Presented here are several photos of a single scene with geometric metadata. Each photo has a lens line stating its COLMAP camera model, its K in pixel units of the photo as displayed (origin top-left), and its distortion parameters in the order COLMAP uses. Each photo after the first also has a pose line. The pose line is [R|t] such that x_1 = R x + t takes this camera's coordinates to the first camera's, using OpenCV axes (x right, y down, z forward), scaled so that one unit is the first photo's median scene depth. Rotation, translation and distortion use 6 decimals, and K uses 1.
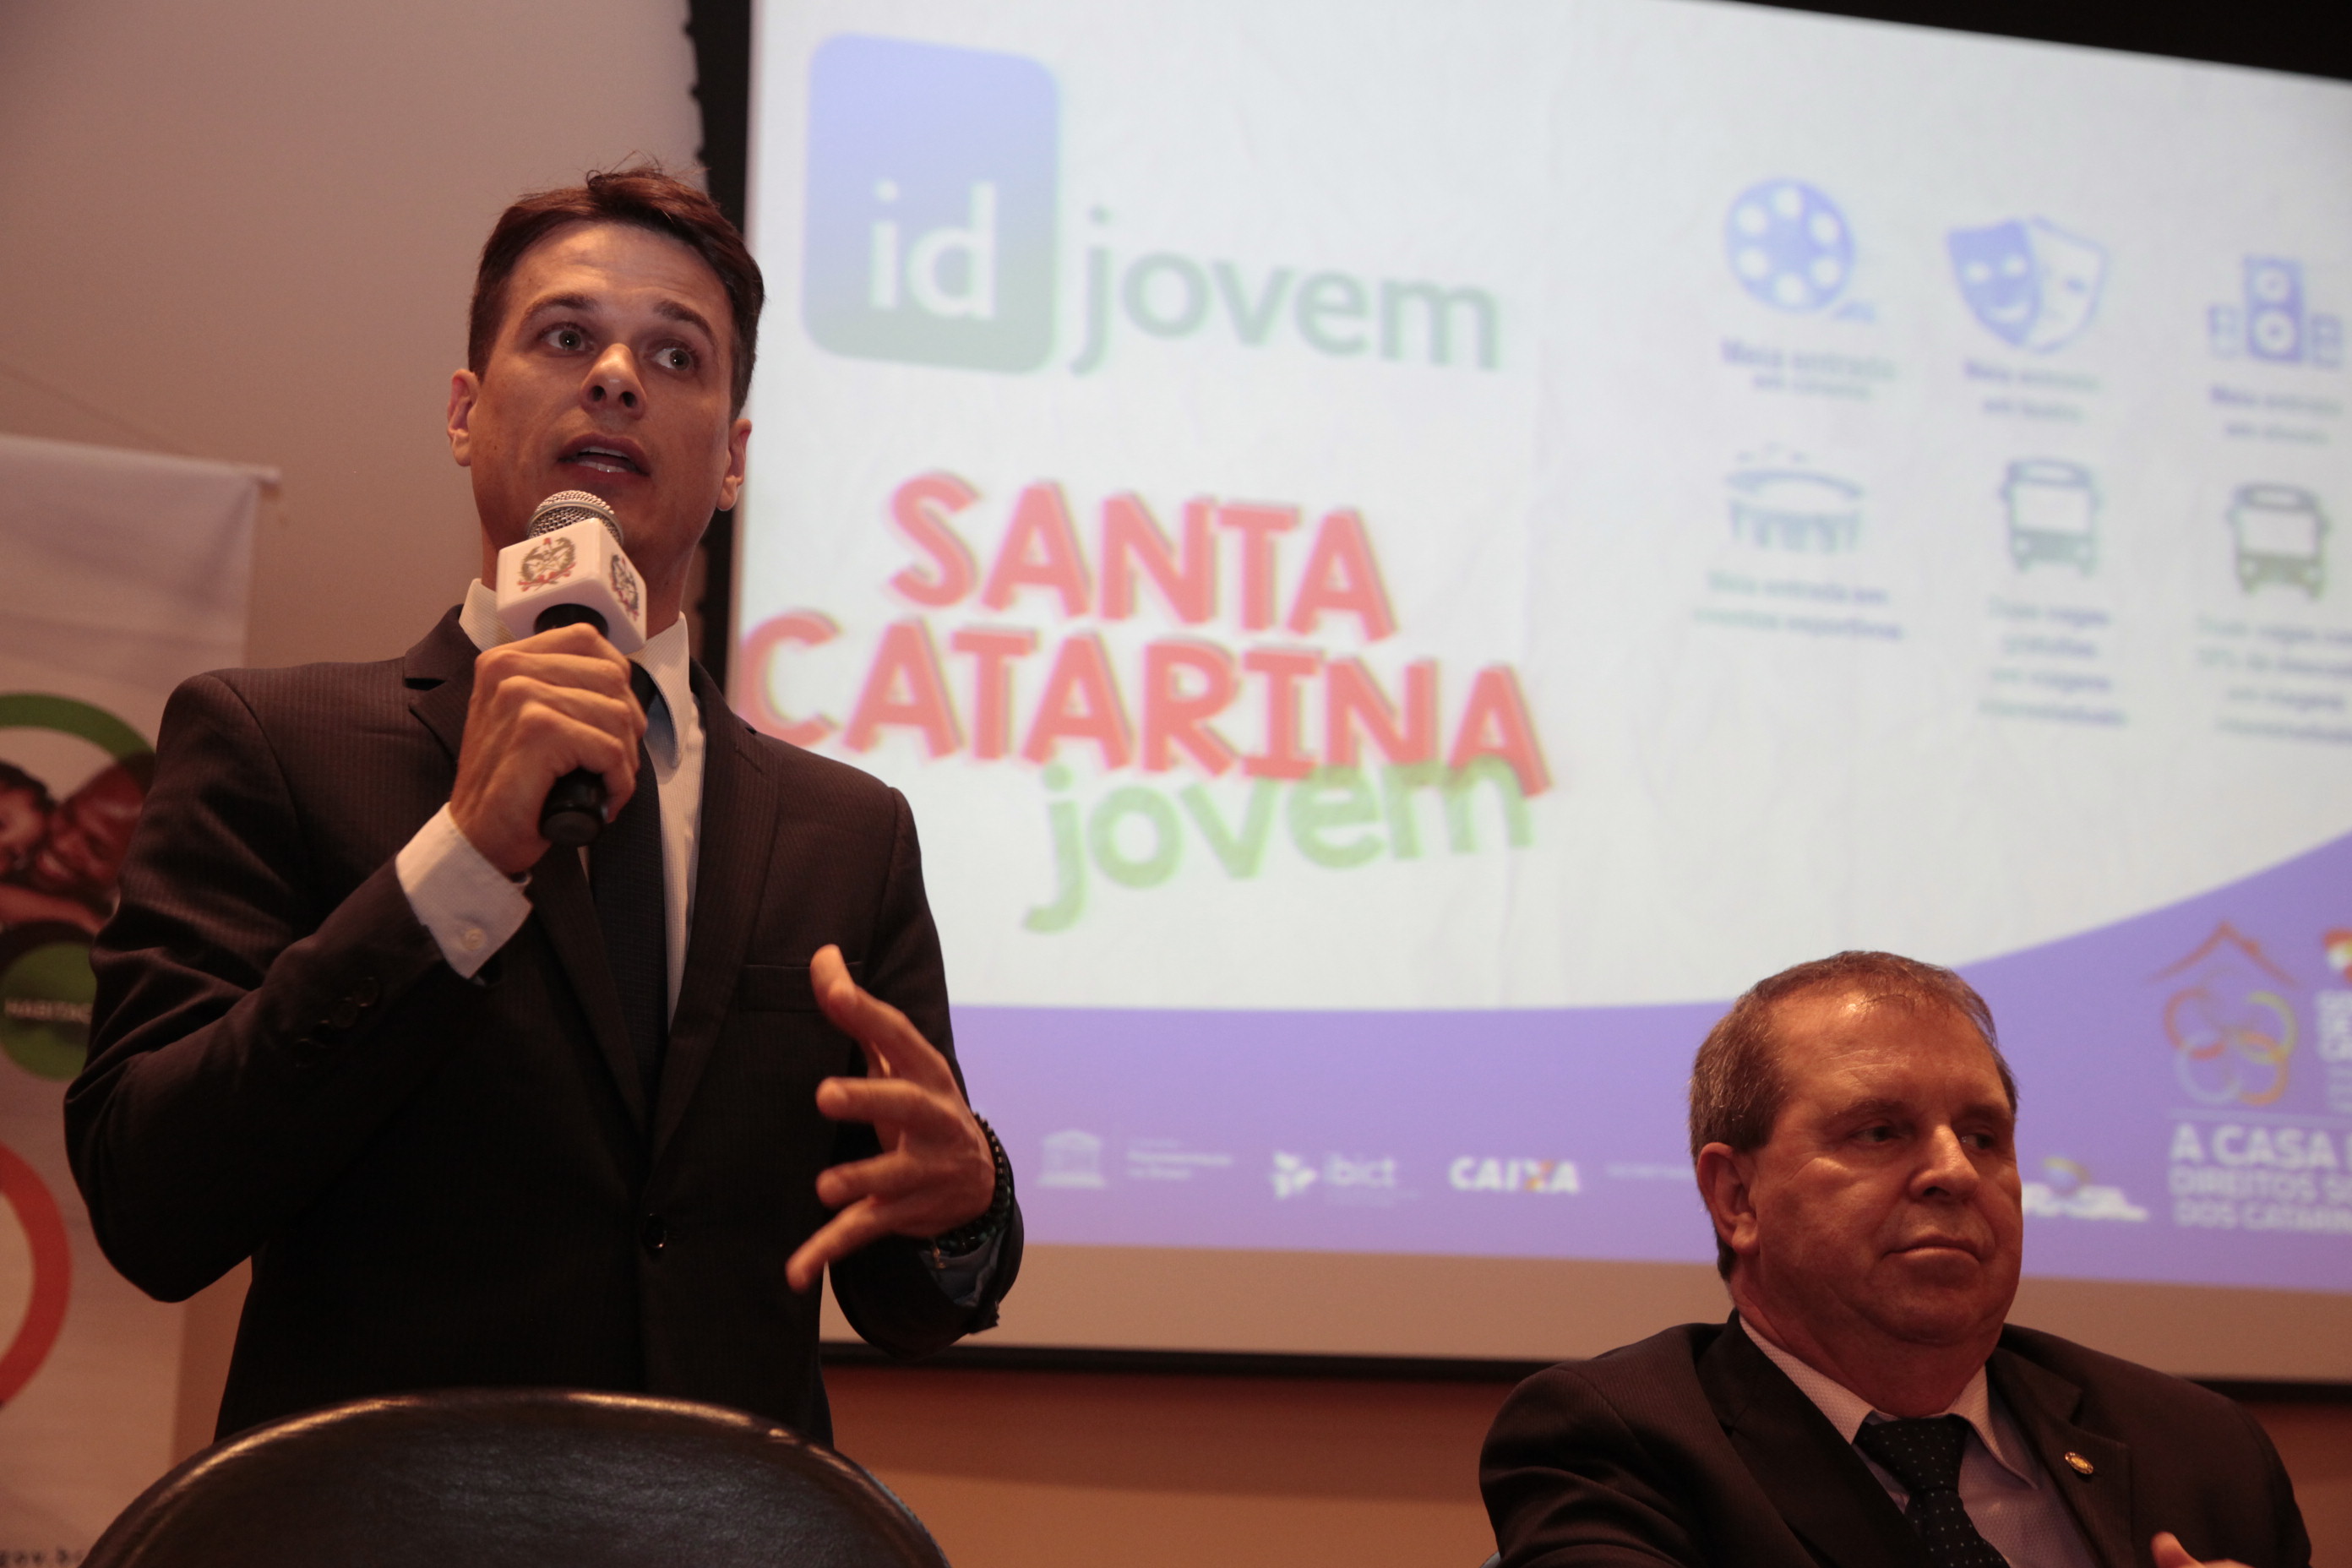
lens RADIAL K [[3191.9, 0, 1207.2], [0, 3191.9, 769.5], [0, 0, 1]] dist [0.098089, 0.000000]
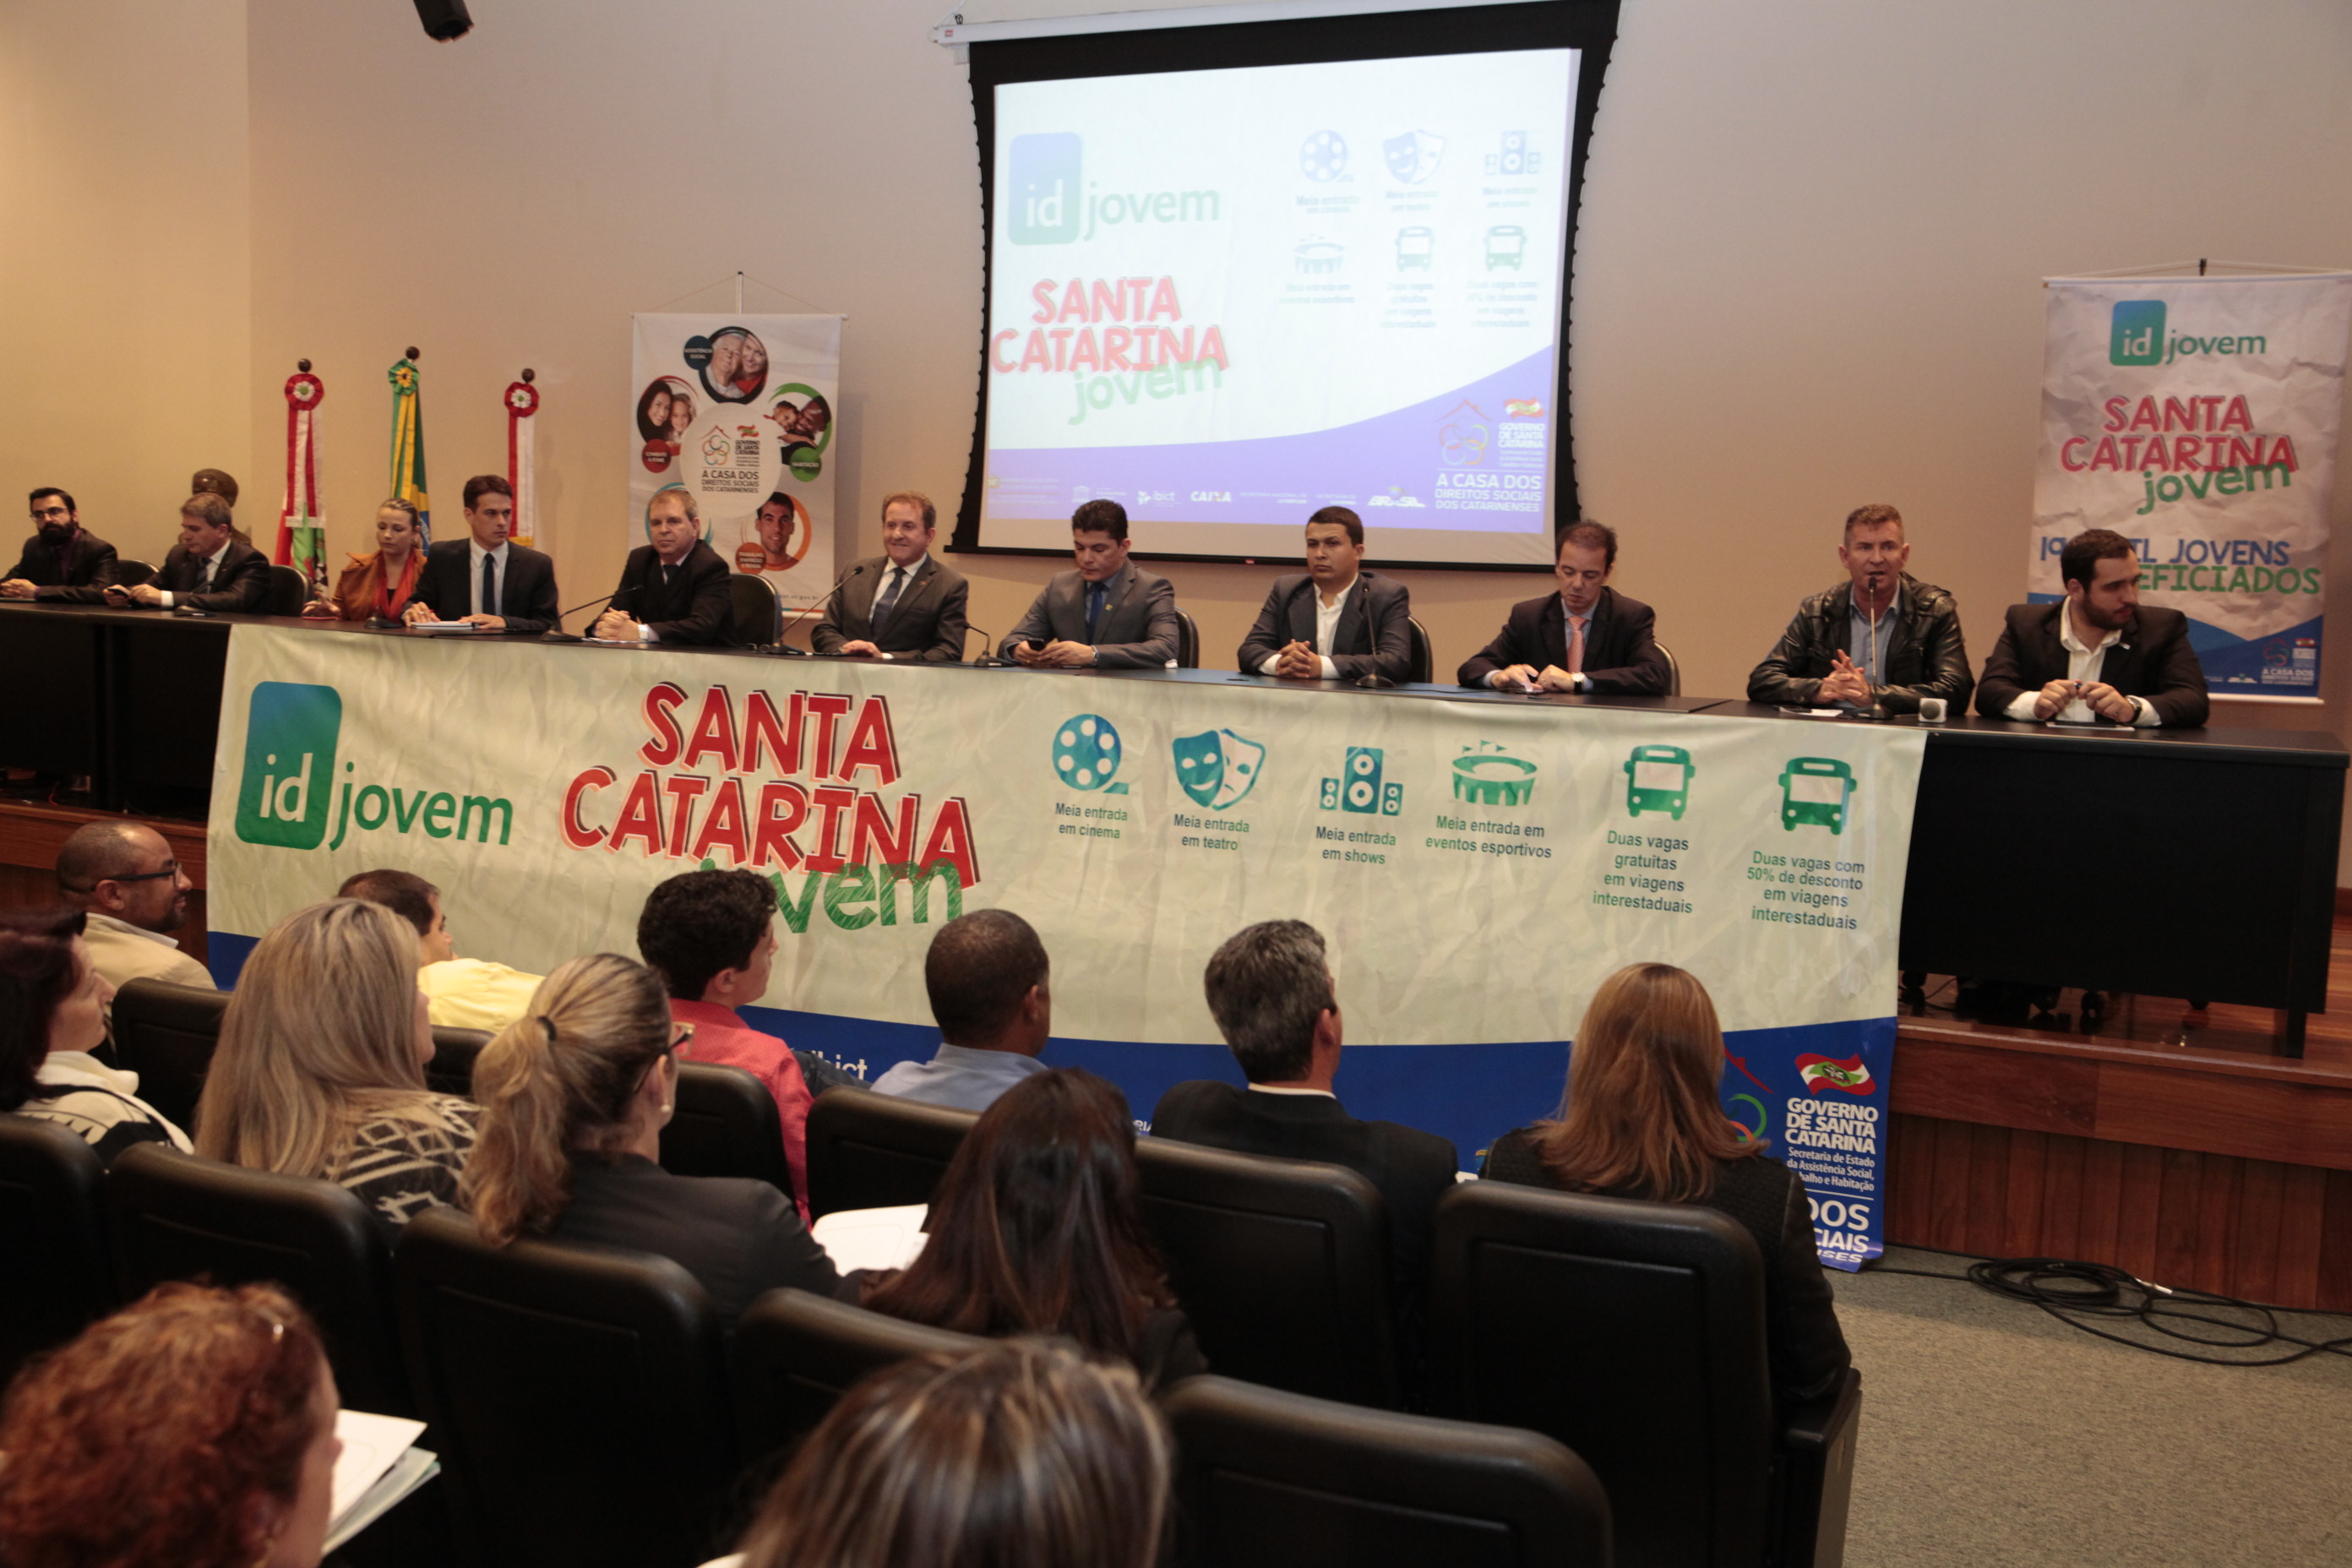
lens RADIAL K [[2180.4, 0, 1165.7], [0, 2180.4, 785.2], [0, 0, 1]] dist [-0.015992, 0.000000]
pose [[0.773726, 0.077710, -0.628737, 1.389969], [0.112948, 0.959627, 0.257601, -0.152254], [0.623371, -0.270327, 0.733711, -0.647790]]
